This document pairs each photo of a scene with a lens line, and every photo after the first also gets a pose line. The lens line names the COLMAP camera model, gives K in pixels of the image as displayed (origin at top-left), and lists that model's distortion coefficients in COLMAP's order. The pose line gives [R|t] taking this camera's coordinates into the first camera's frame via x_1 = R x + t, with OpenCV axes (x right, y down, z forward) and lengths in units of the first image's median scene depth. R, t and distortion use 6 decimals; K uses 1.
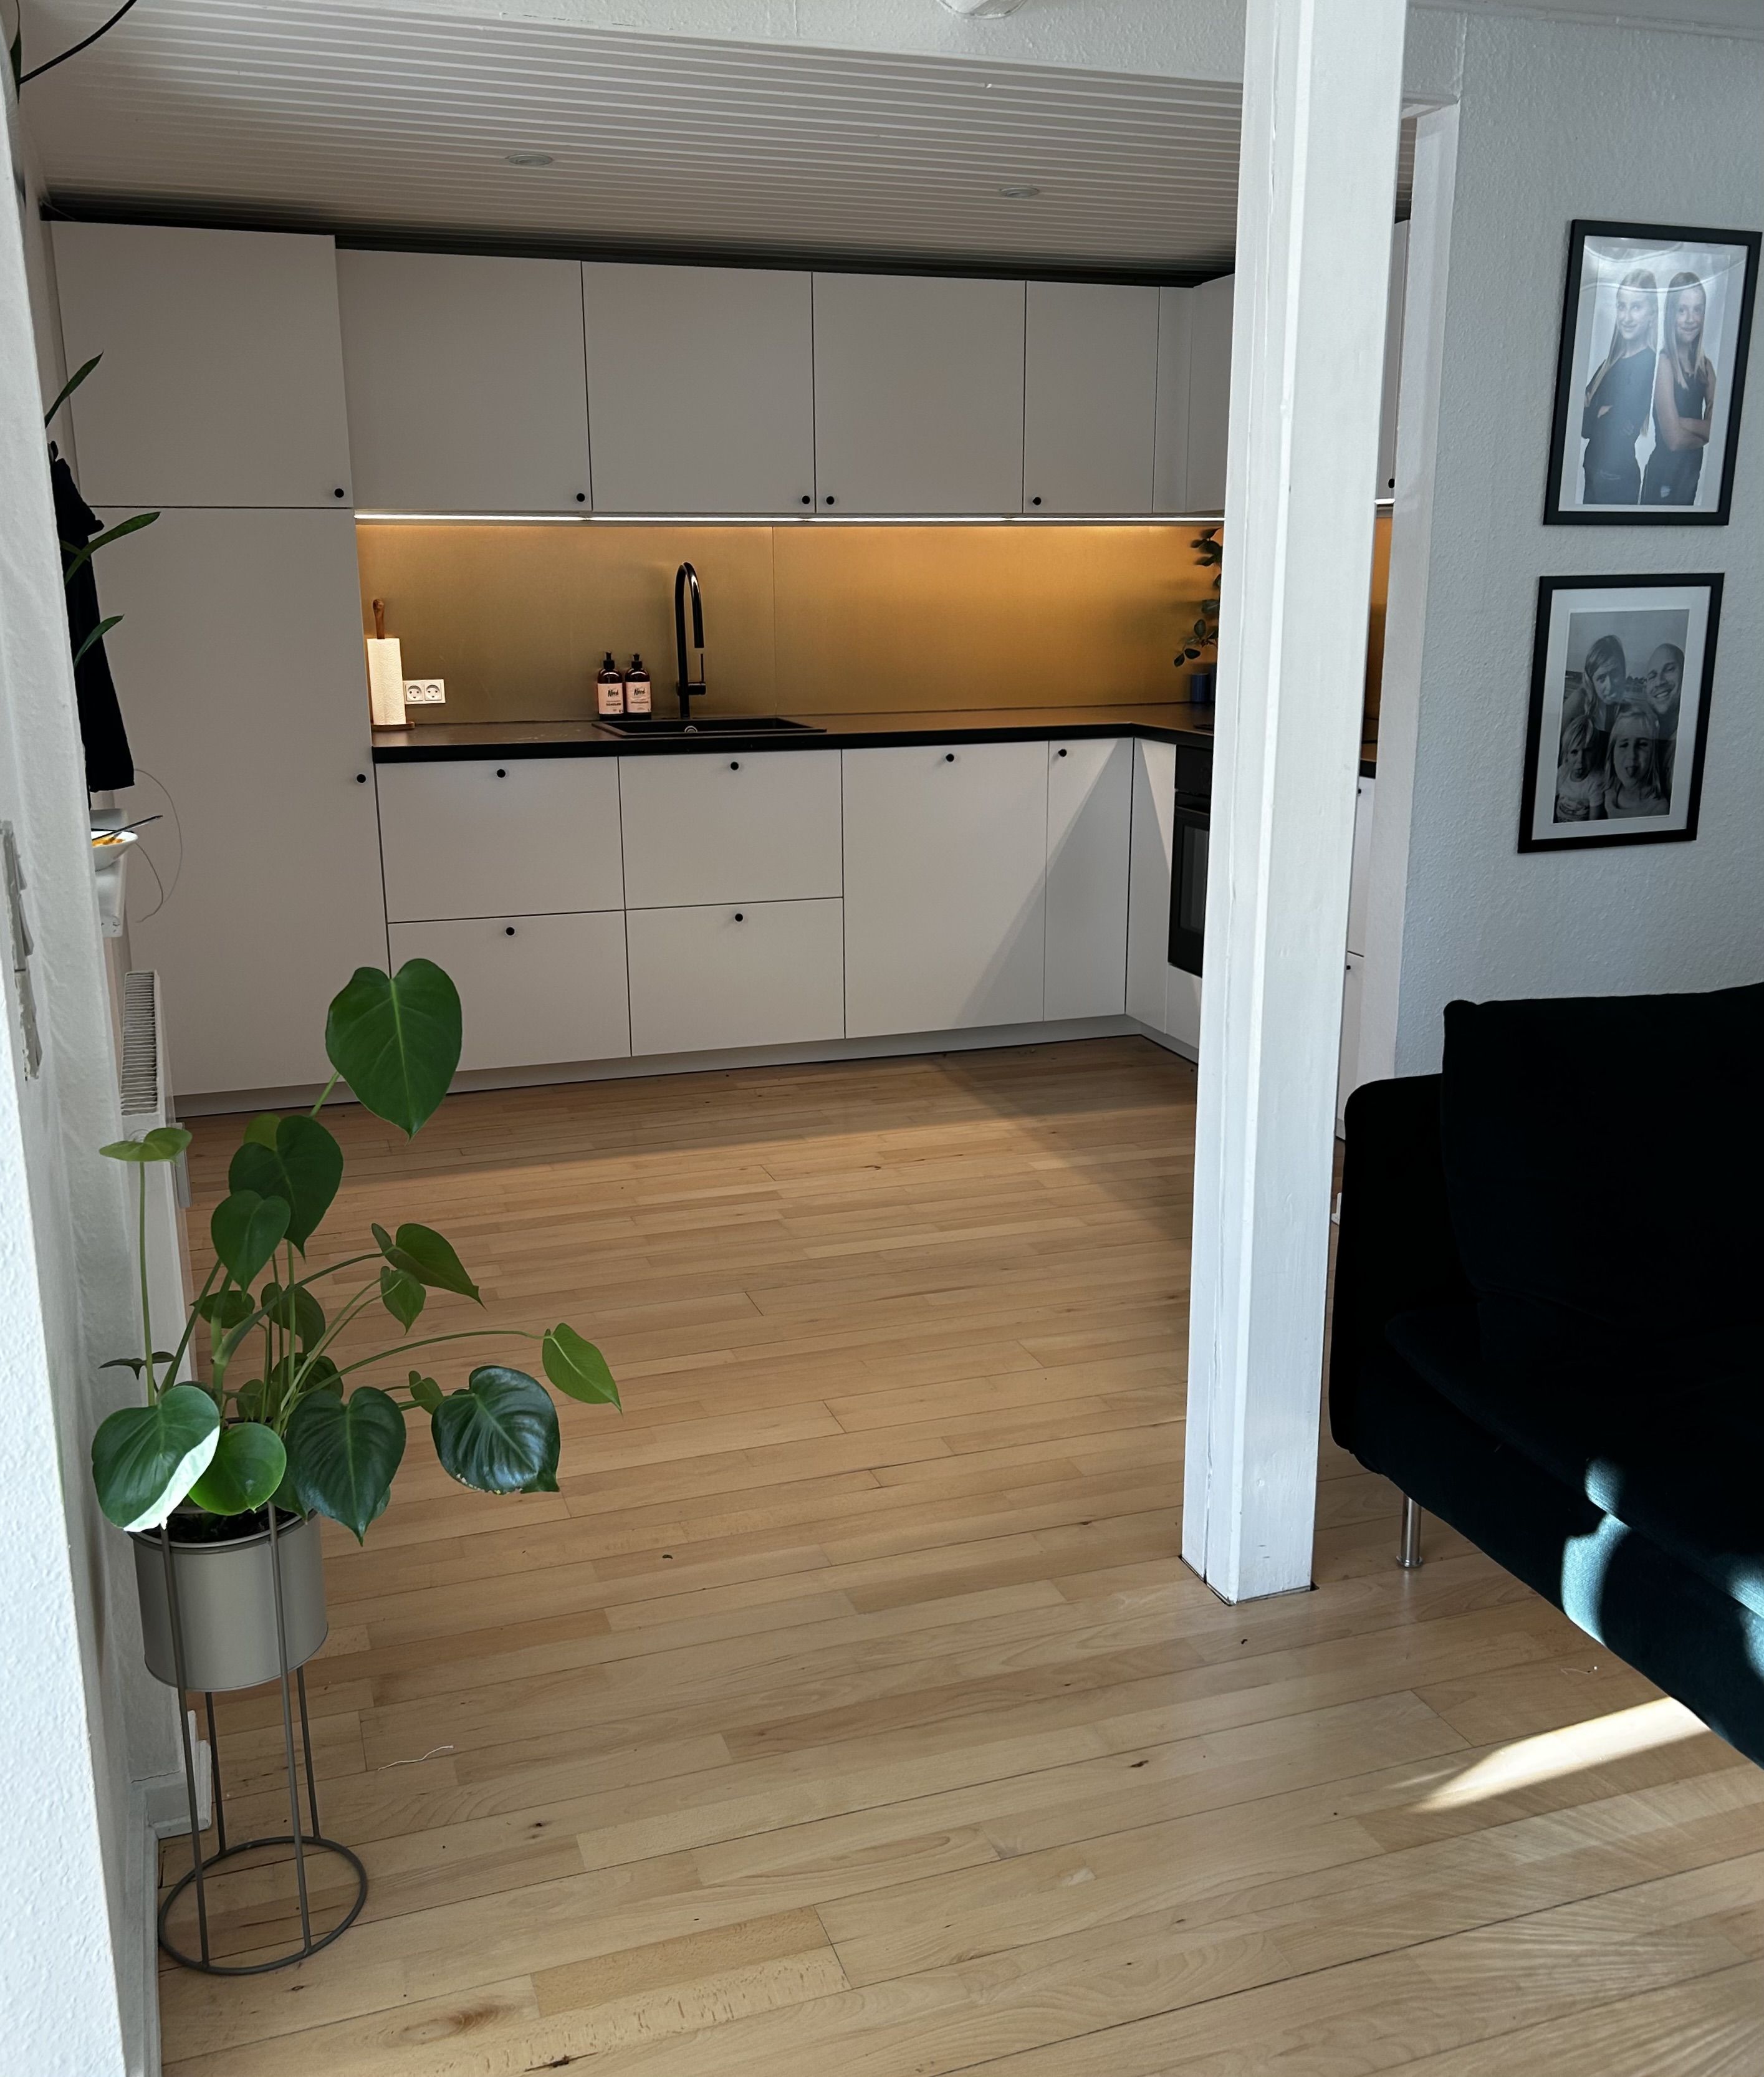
lens RADIAL K [[1851.1, 0, 880.2], [0, 1851.1, 1038.3], [0, 0, 1]] dist [0.009457, 0.005227]
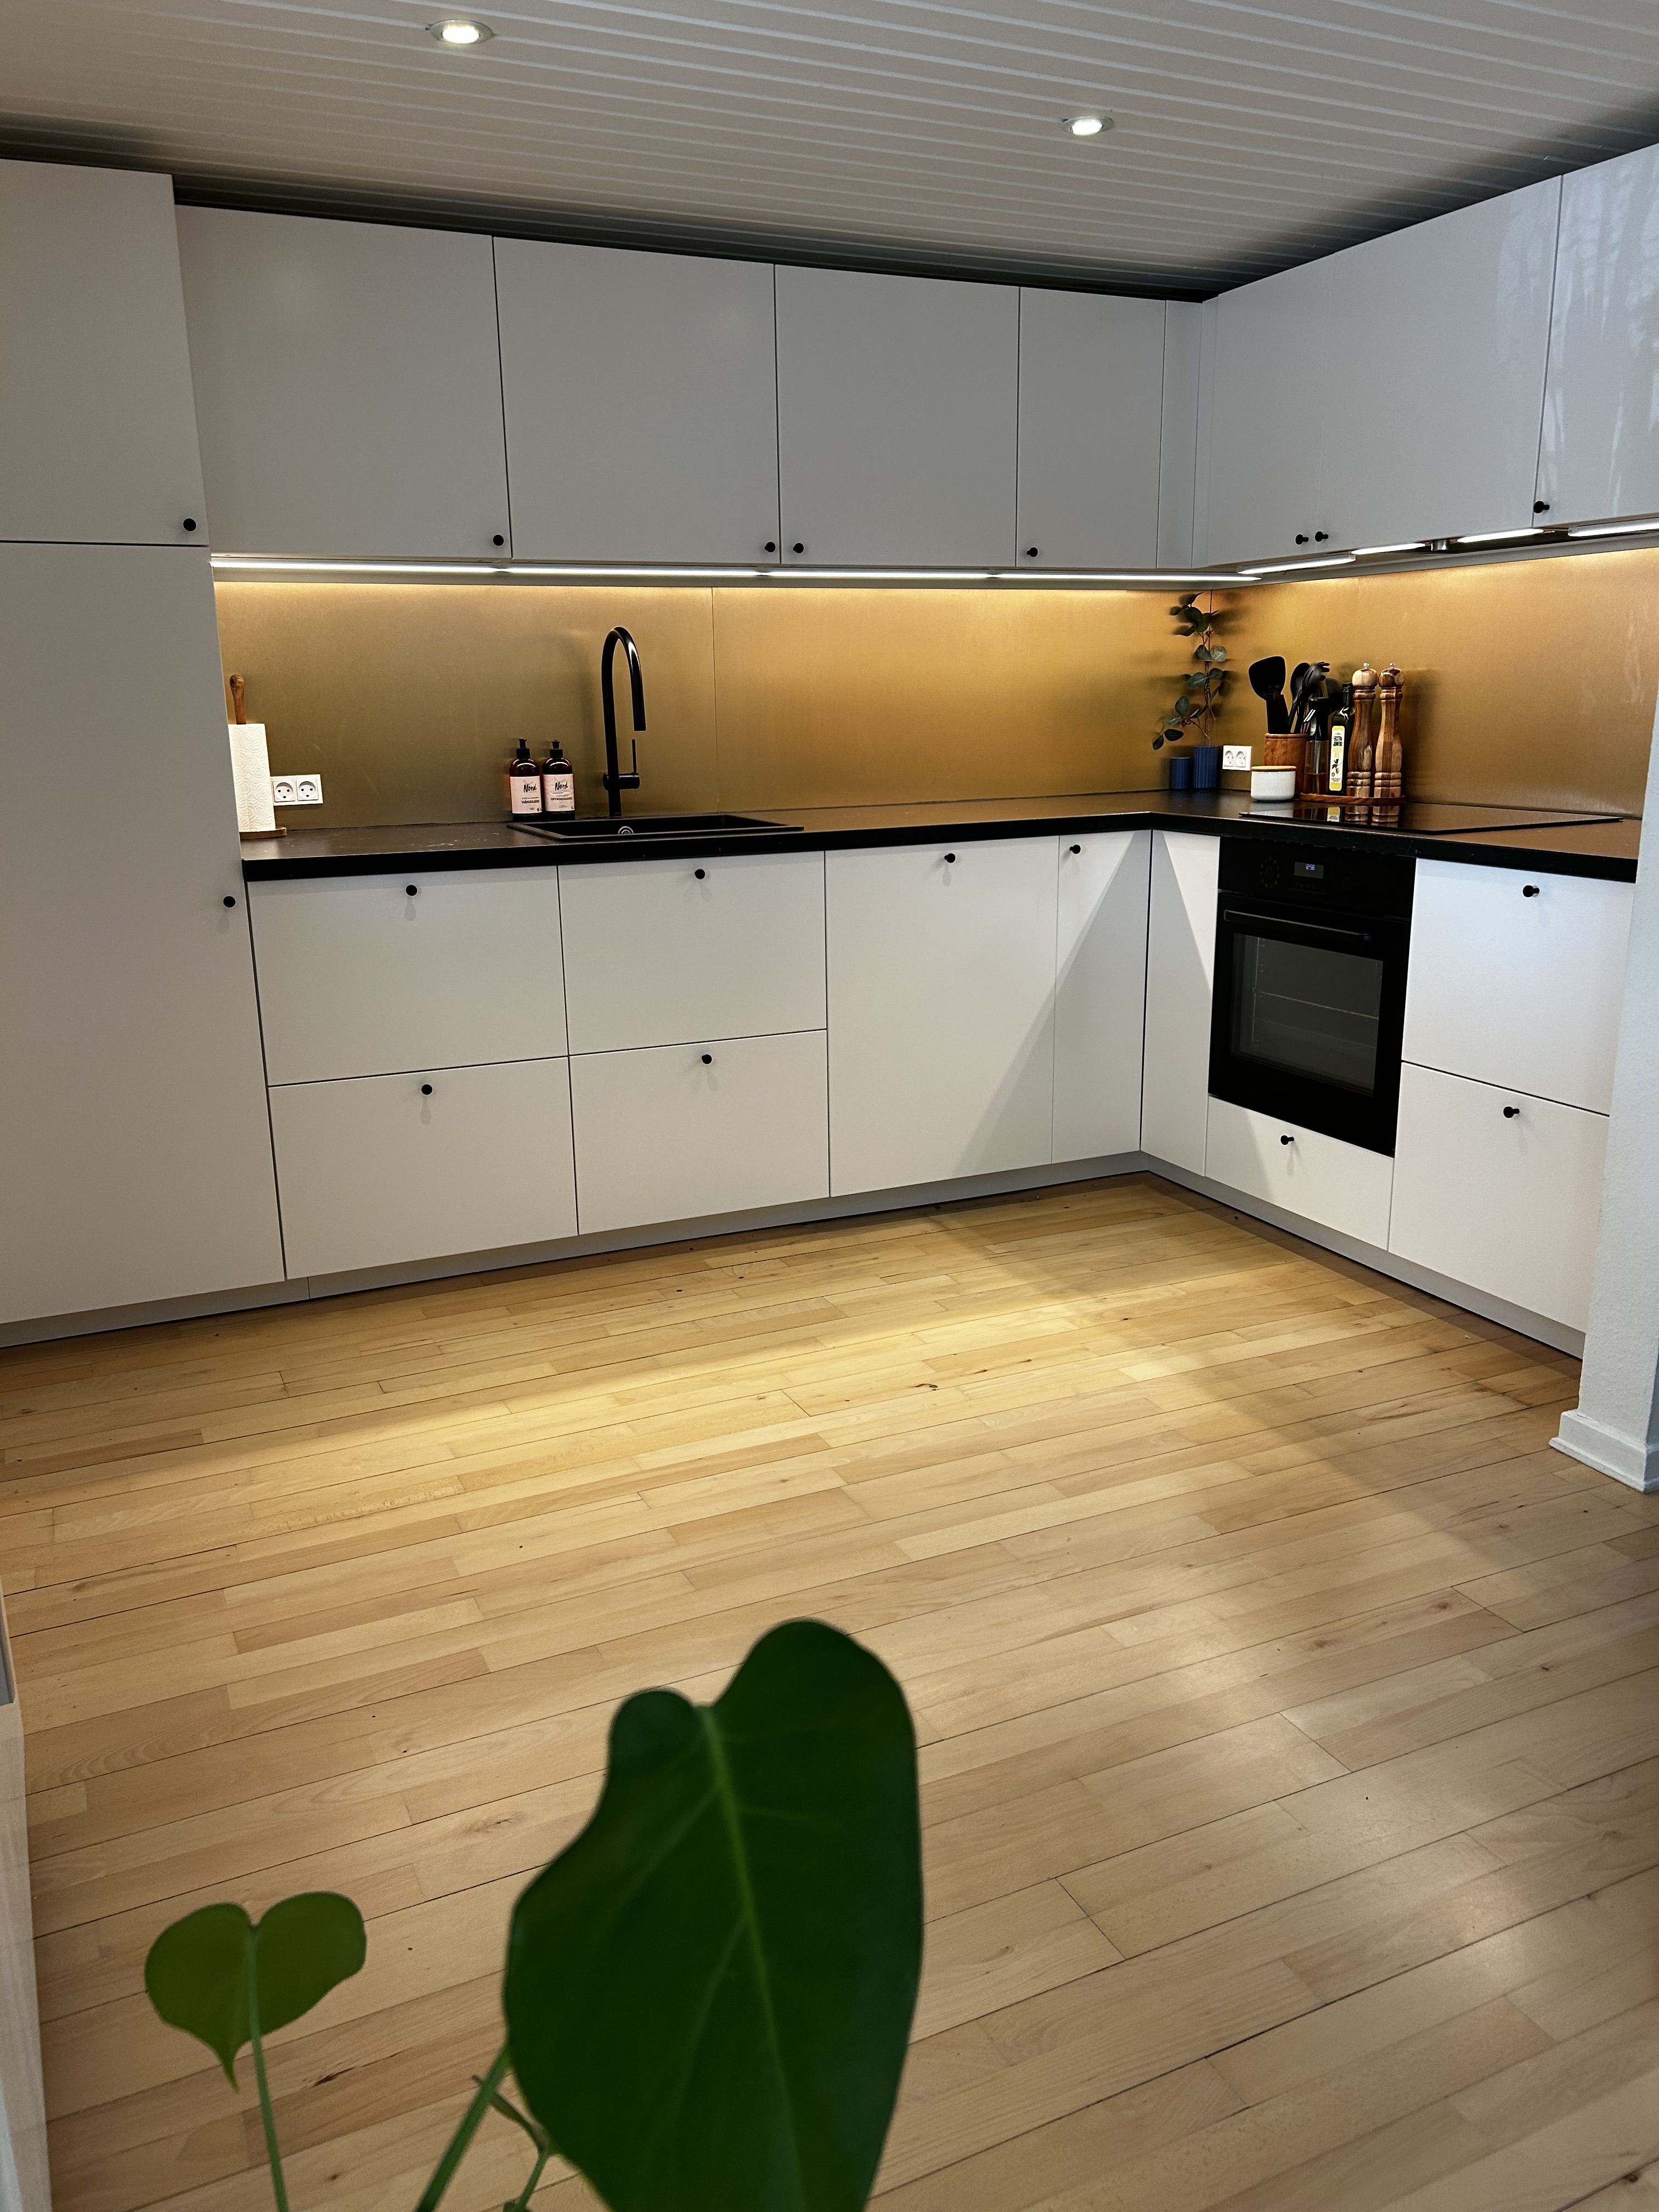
lens RADIAL K [[1656.6, 0, 834.2], [0, 1656.6, 1106.7], [0, 0, 1]] dist [0.002199, -0.006392]
pose [[0.994554, -0.035399, 0.098024, -0.091190], [0.035244, 0.999373, 0.003310, -0.044213], [-0.098079, 0.000162, 0.995179, 0.264024]]
